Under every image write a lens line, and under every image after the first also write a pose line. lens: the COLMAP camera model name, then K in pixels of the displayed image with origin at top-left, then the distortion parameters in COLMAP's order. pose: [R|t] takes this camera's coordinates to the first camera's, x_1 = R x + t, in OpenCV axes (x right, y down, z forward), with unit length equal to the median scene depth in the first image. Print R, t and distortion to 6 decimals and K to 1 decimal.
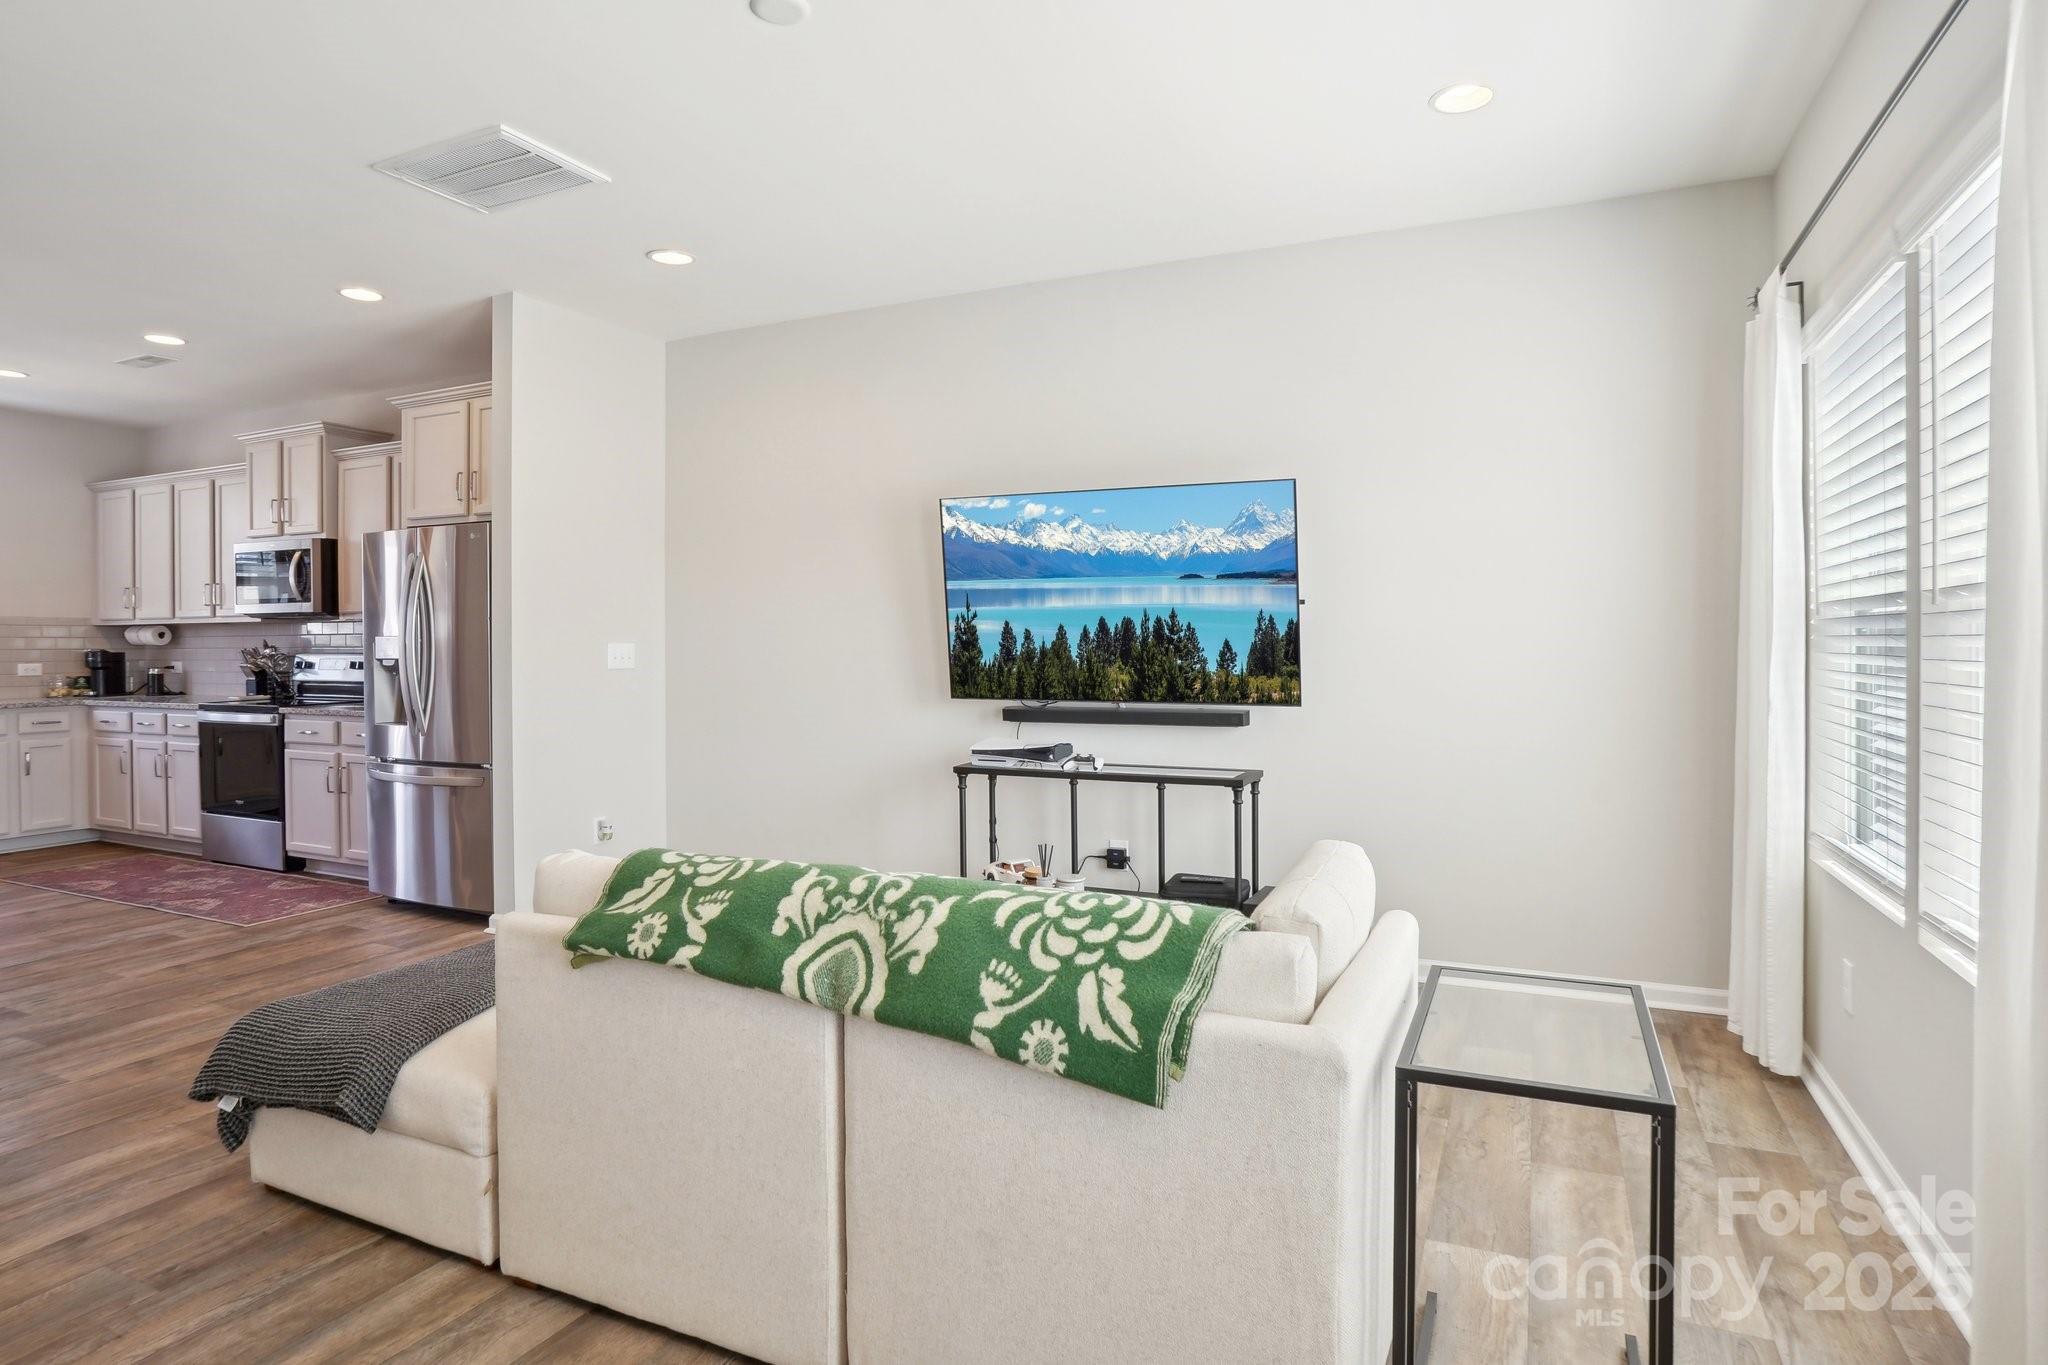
lens RADIAL K [[1111.8, 0, 1007.5], [0, 1111.8, 667.7], [0, 0, 1]] dist [-0.036756, 0.009730]
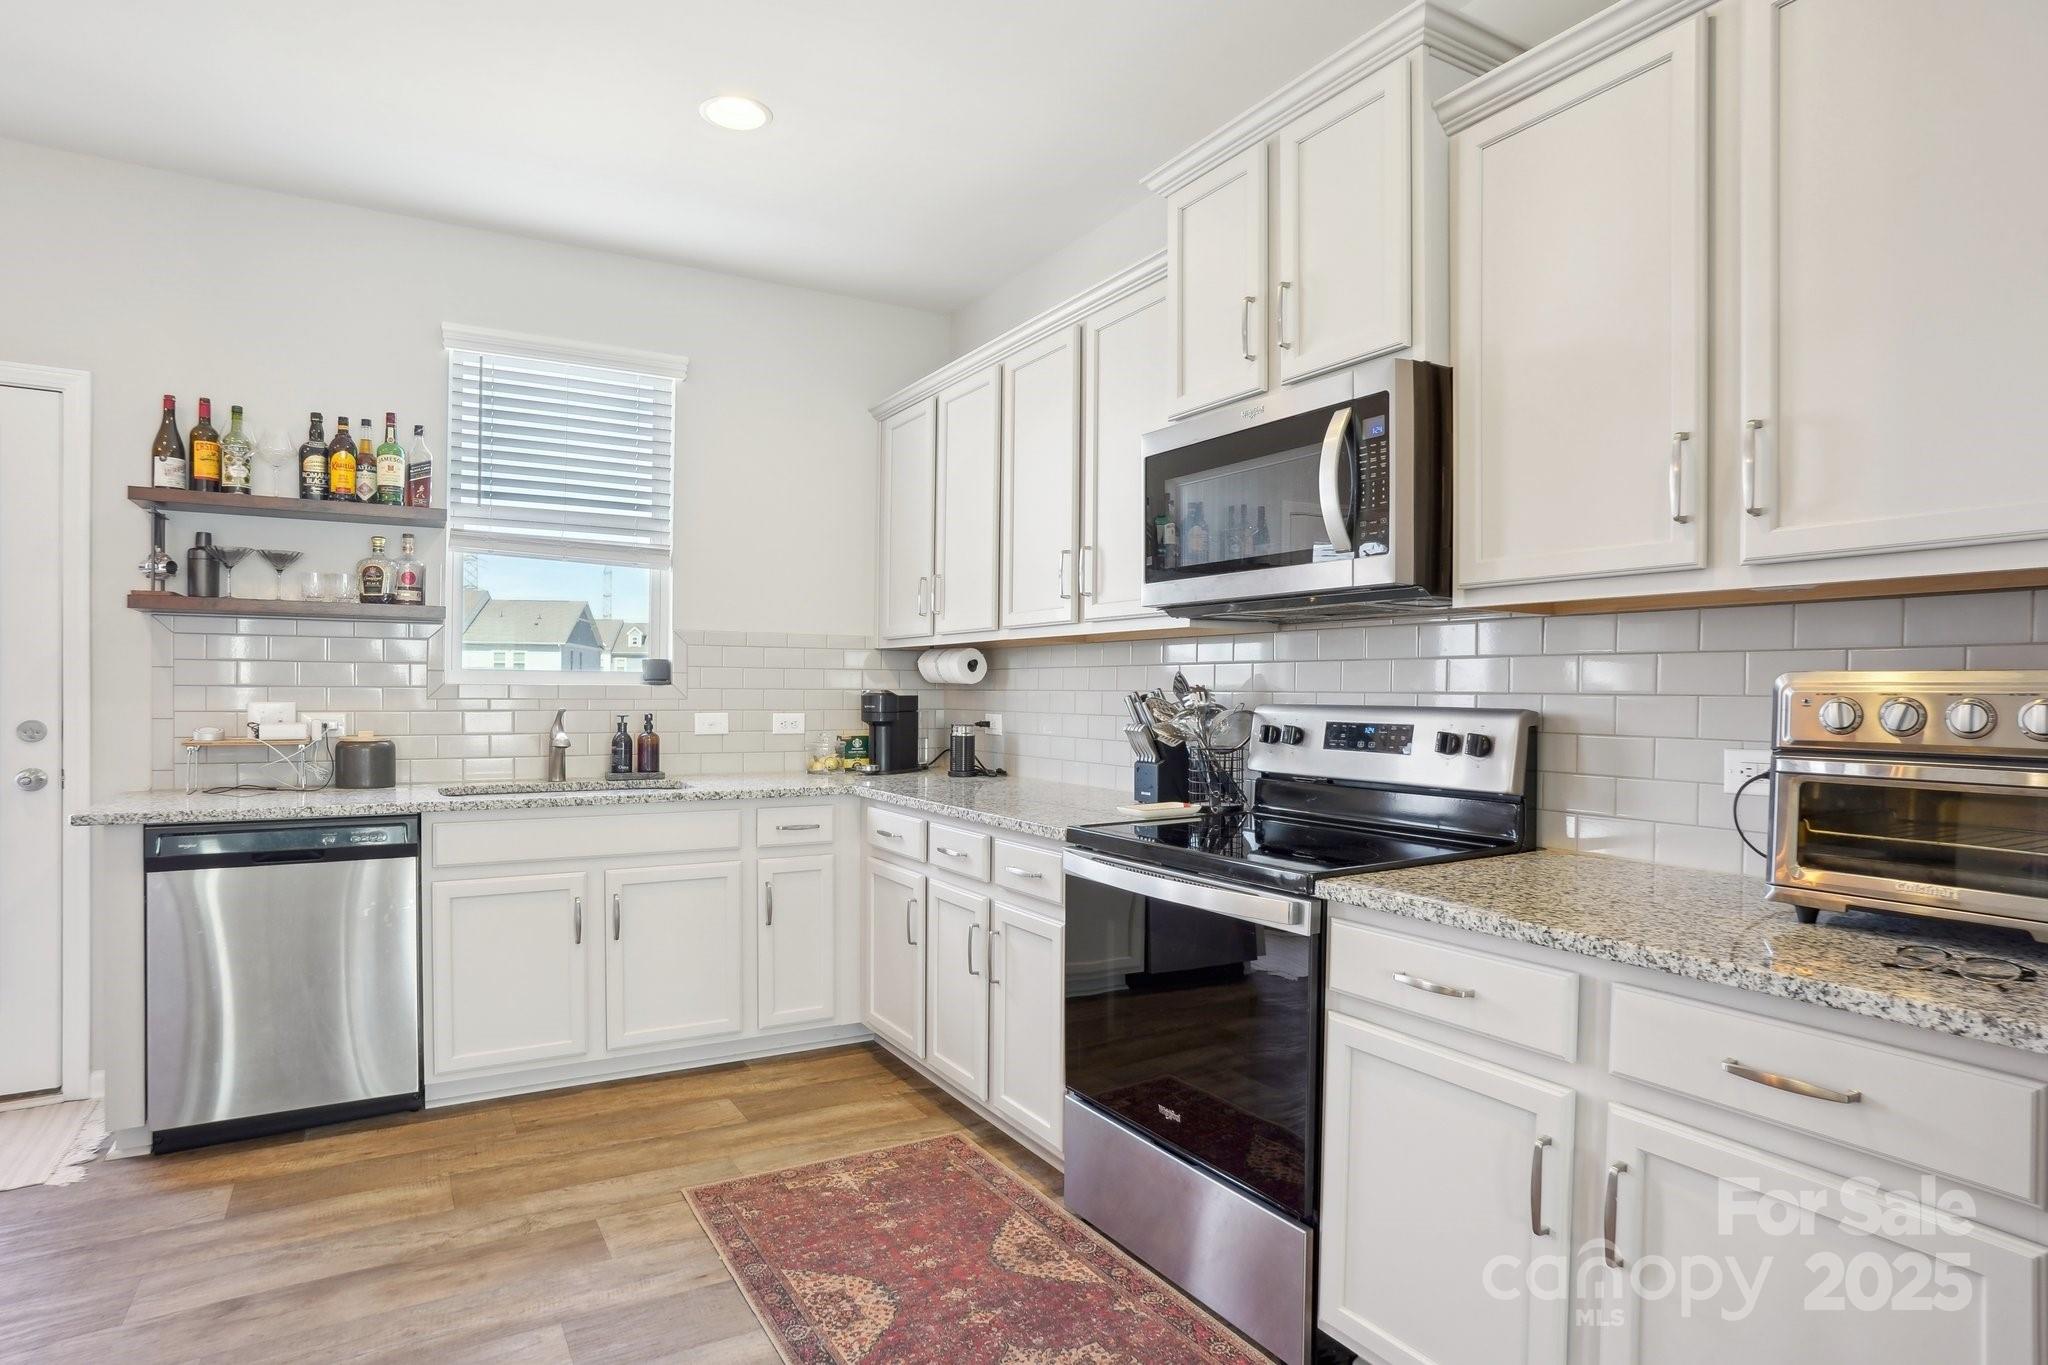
lens RADIAL K [[1111.8, 0, 1019.8], [0, 1111.8, 702.7], [0, 0, 1]] dist [-0.036756, 0.009730]
pose [[0.834474, 0.015642, -0.550825, -0.488643], [-0.021132, 0.999770, -0.003622, -0.010427], [0.550642, 0.014662, 0.834613, 0.596893]]
